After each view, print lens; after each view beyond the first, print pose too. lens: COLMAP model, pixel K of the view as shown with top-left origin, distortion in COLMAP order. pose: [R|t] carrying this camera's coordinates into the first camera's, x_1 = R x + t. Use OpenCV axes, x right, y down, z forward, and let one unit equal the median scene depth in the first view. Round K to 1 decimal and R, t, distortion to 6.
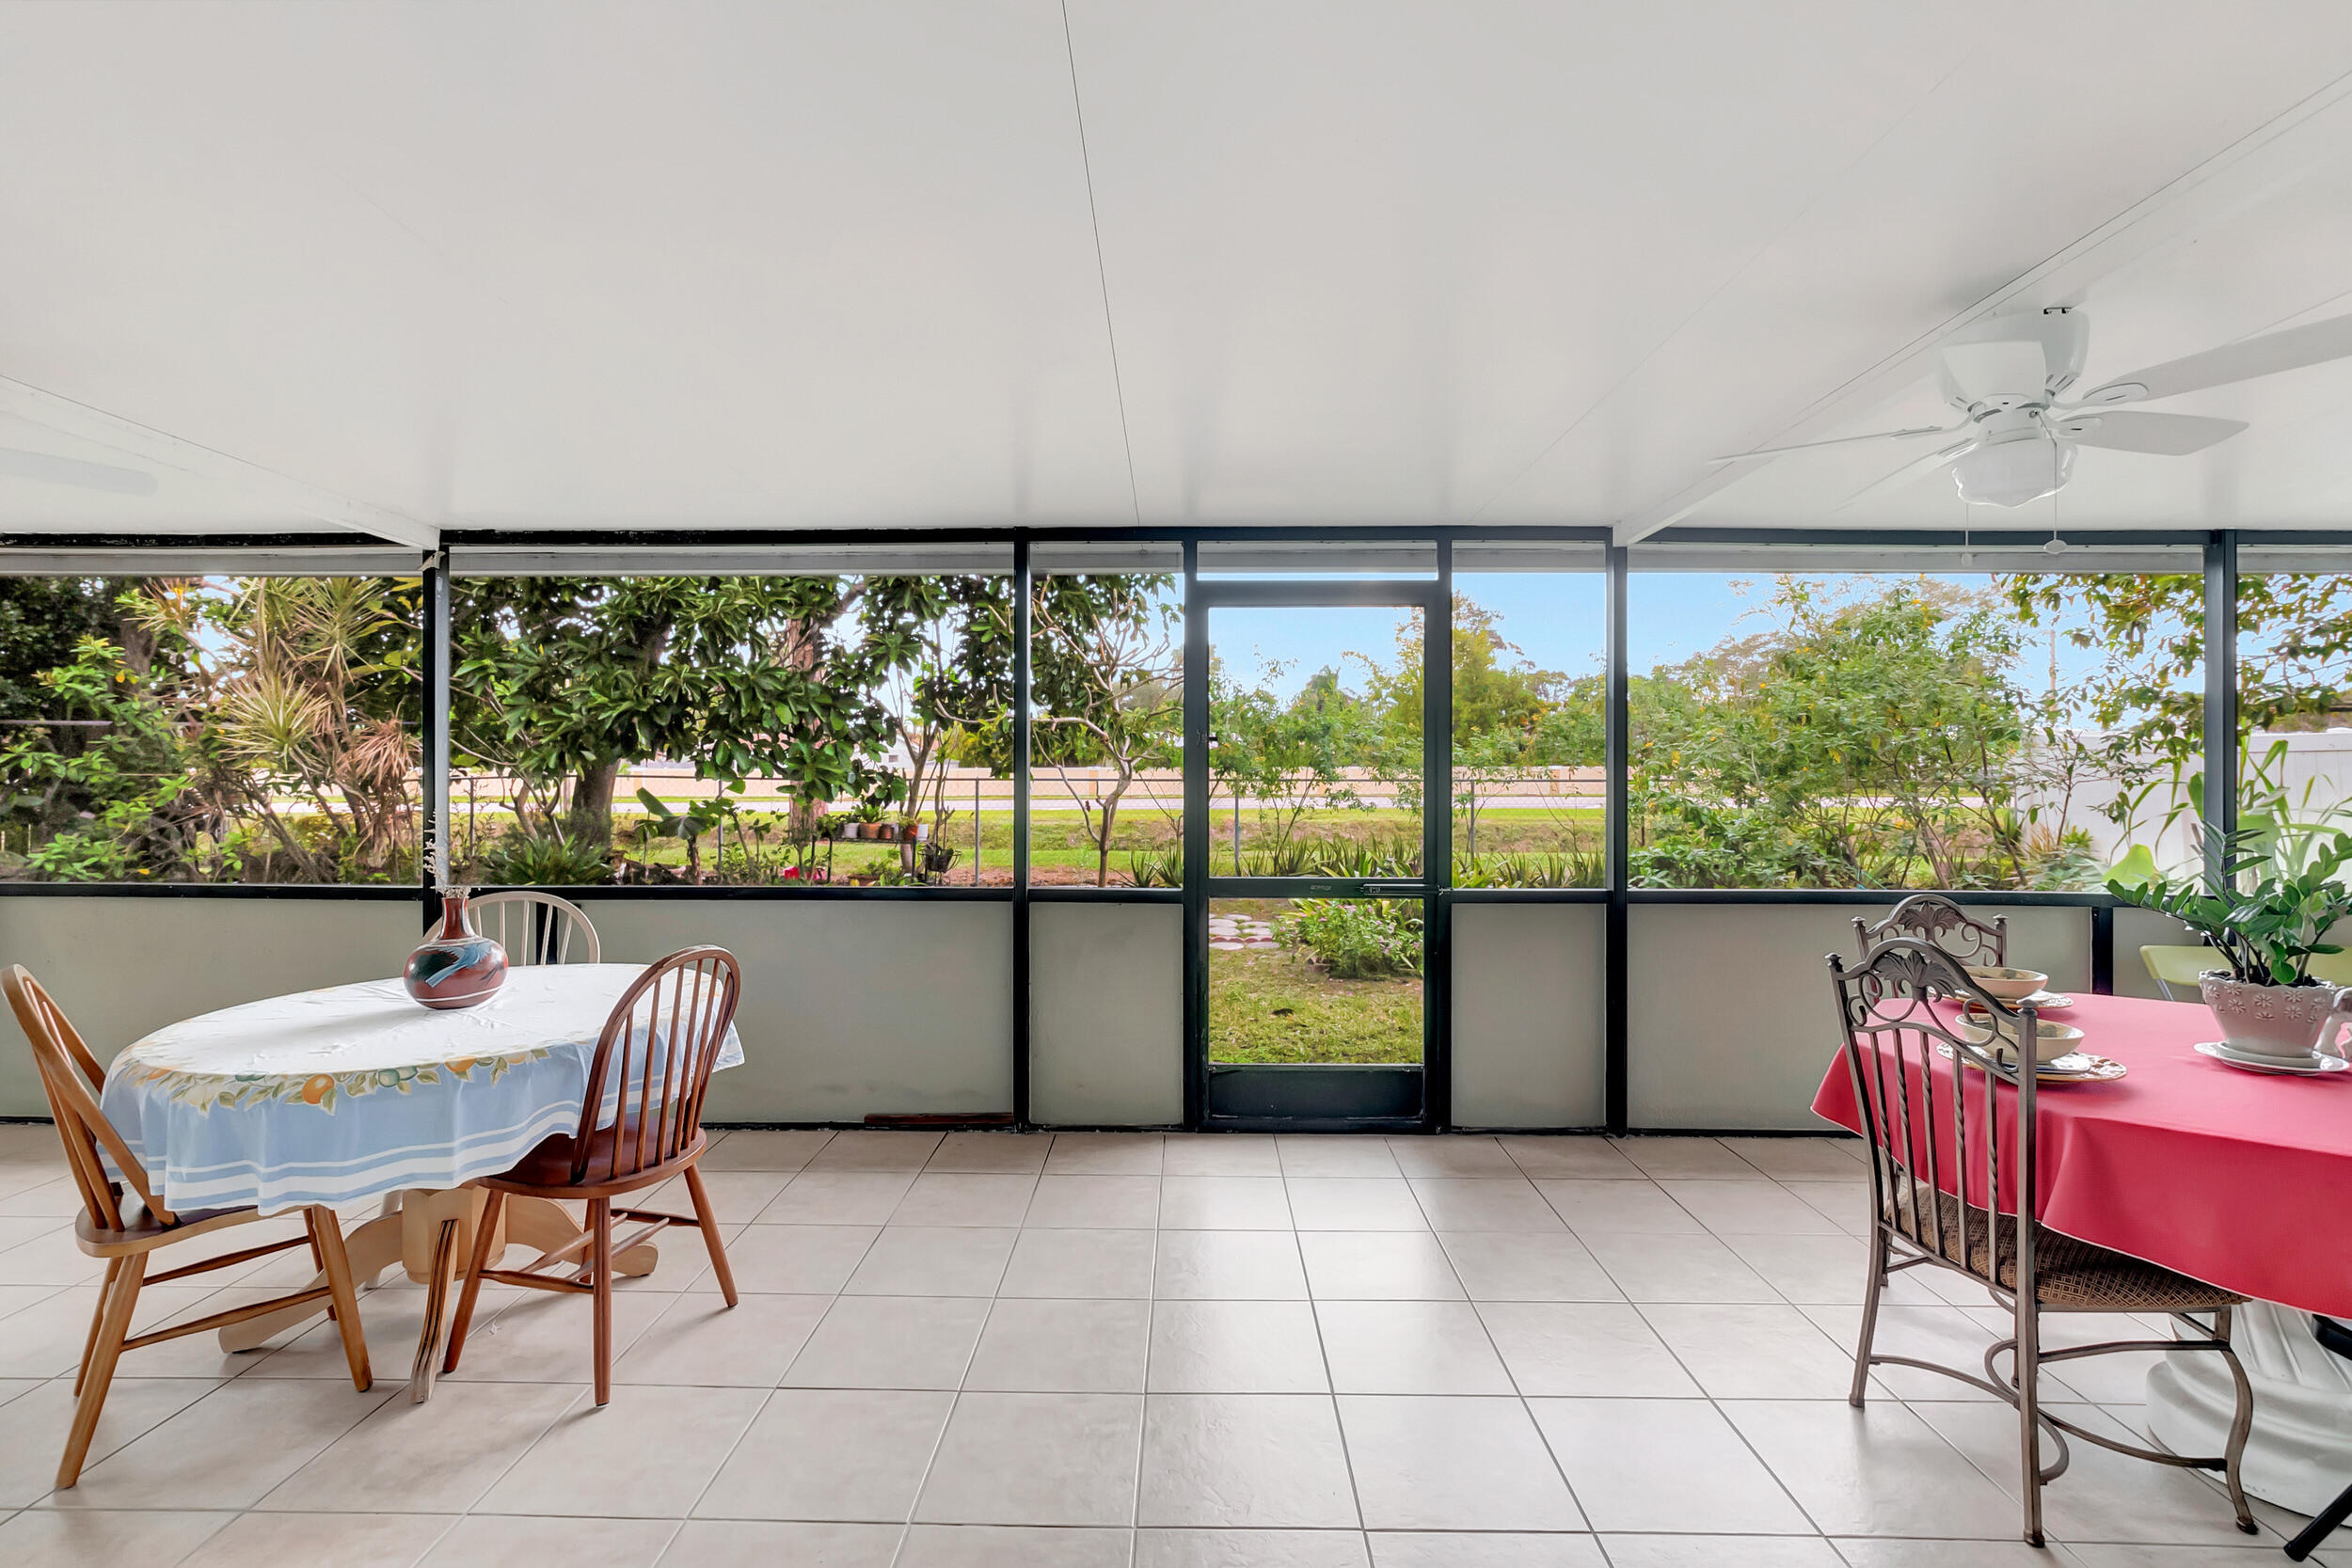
lens RADIAL K [[1051.8, 0, 1175.0], [0, 1051.8, 774.6], [0, 0, 1]] dist [0.001178, 0.000169]
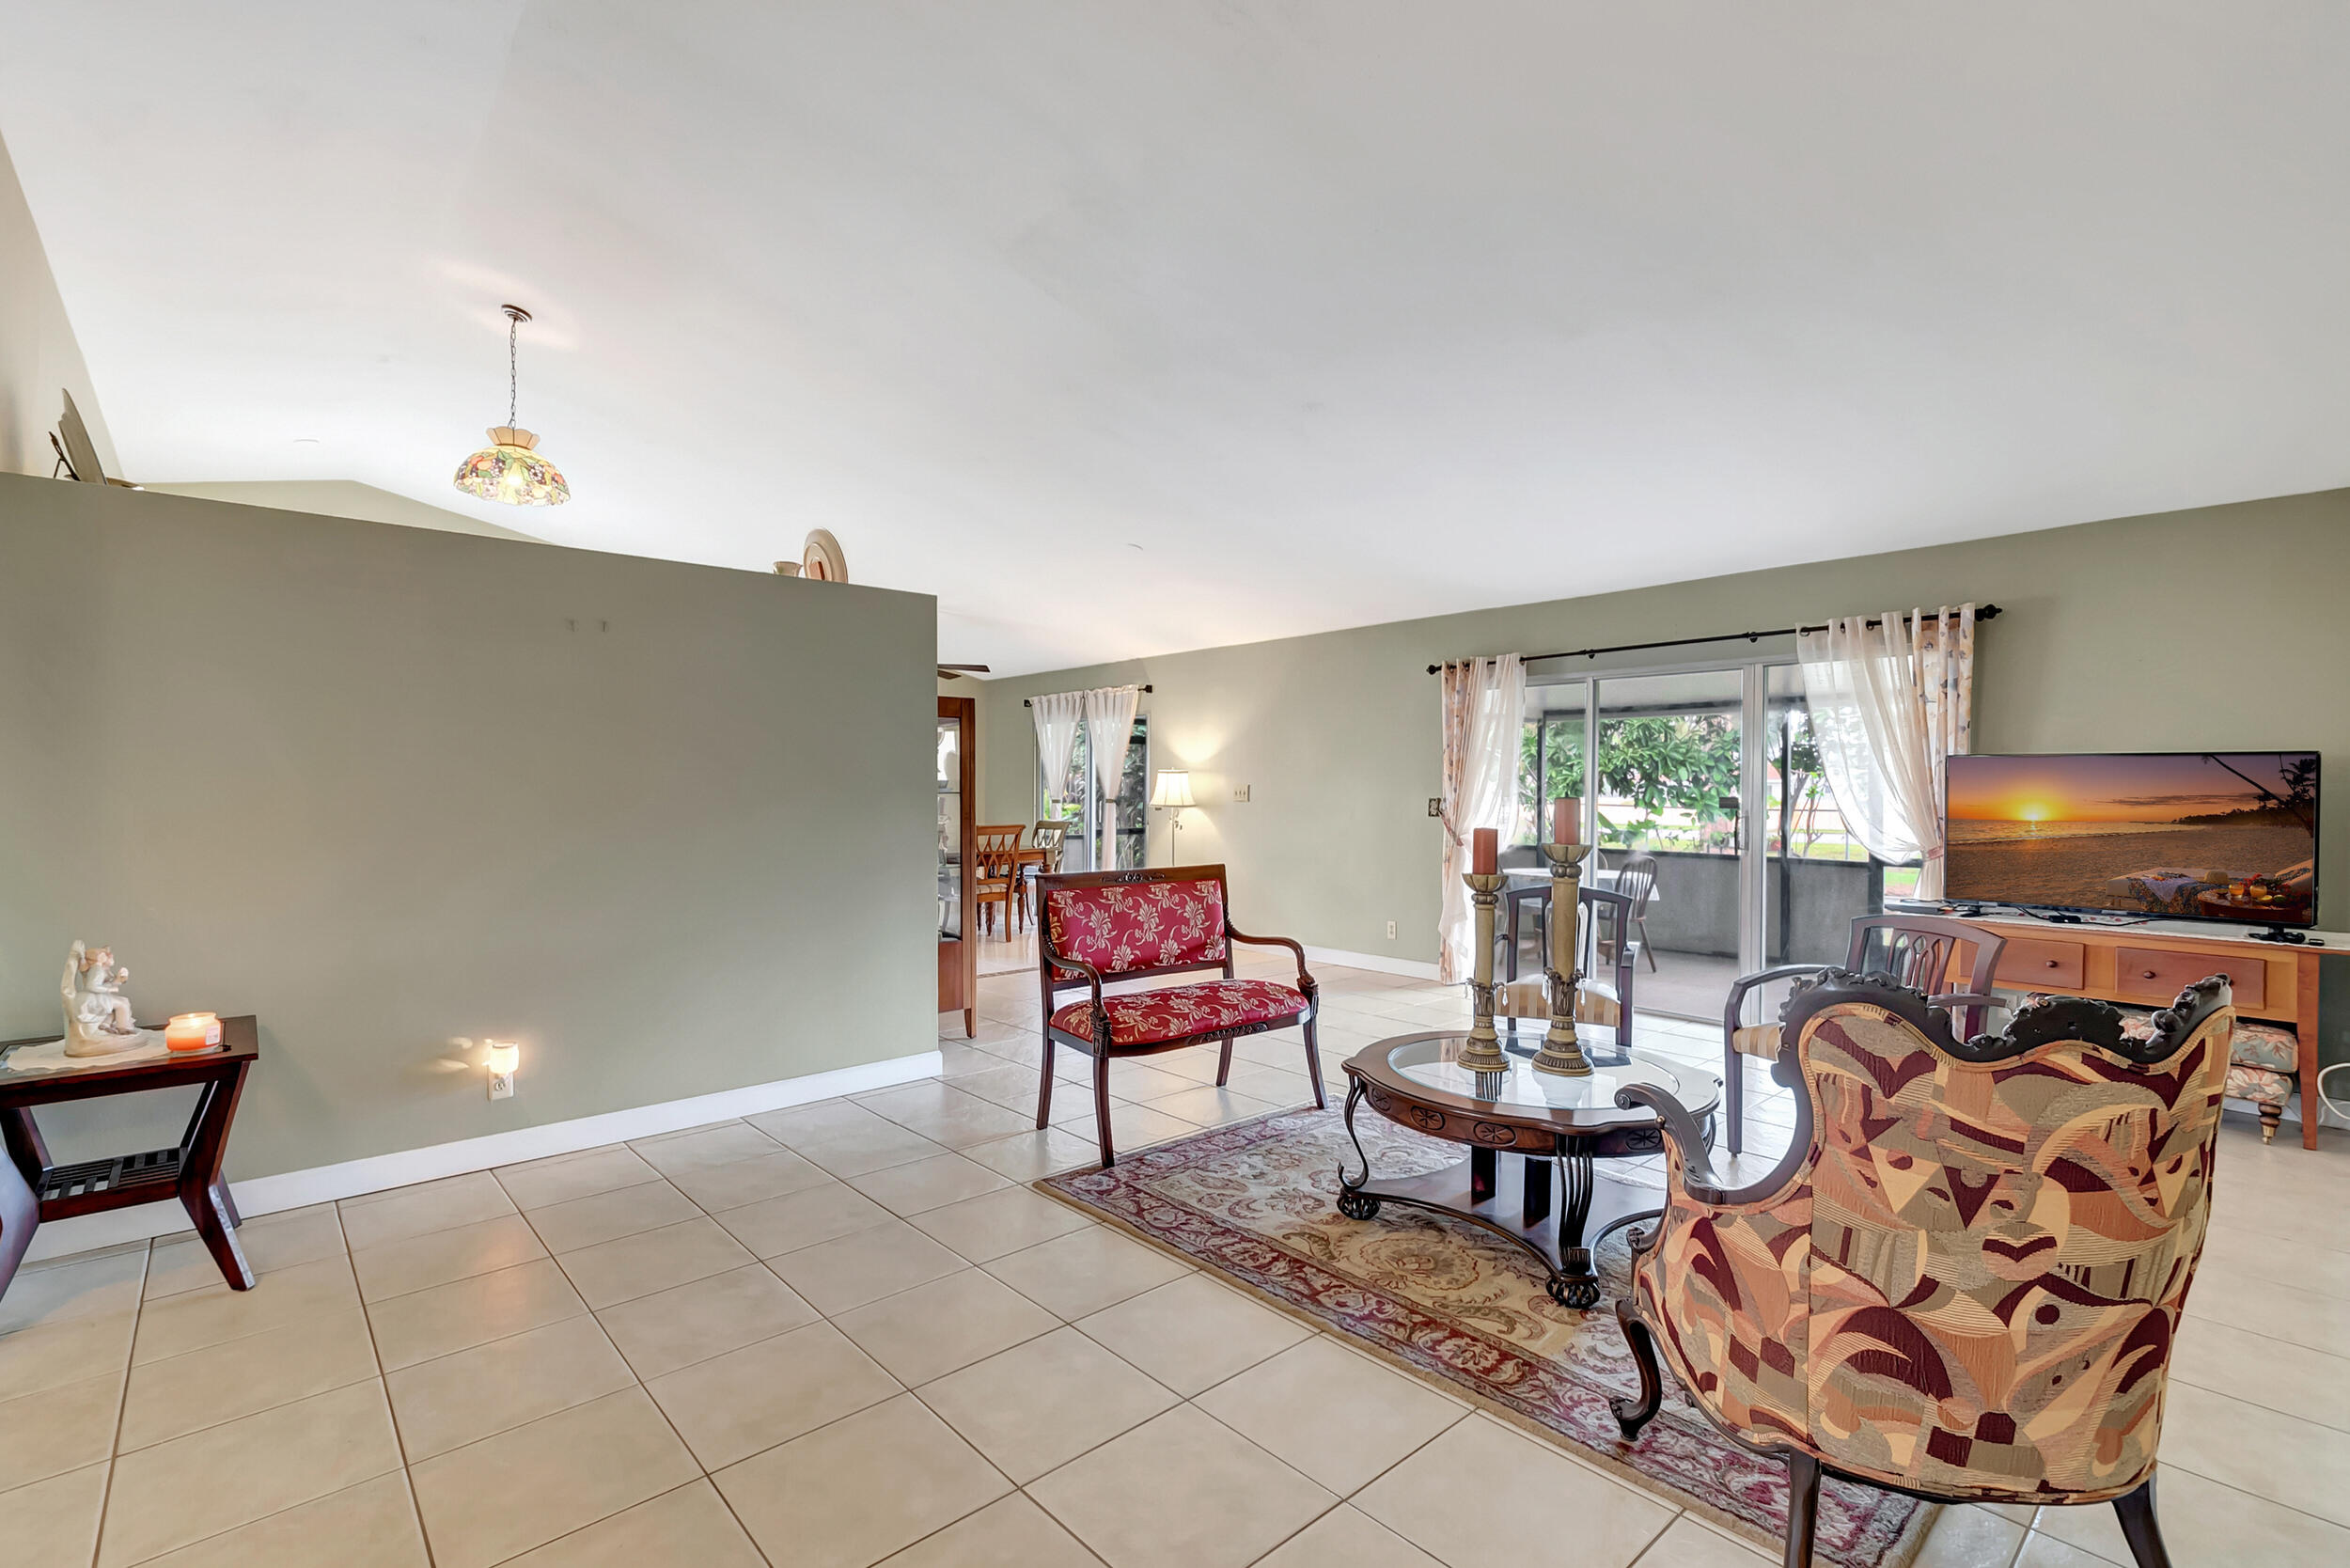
lens RADIAL K [[1051.0, 0, 1170.9], [0, 1051.0, 791.5], [0, 0, 1]] dist [0.001178, 0.000169]
pose [[0.676274, 0.005447, -0.736630, 0.339715], [-0.011539, 0.999928, -0.003200, -0.008487], [0.736559, 0.010664, 0.676289, -0.815072]]
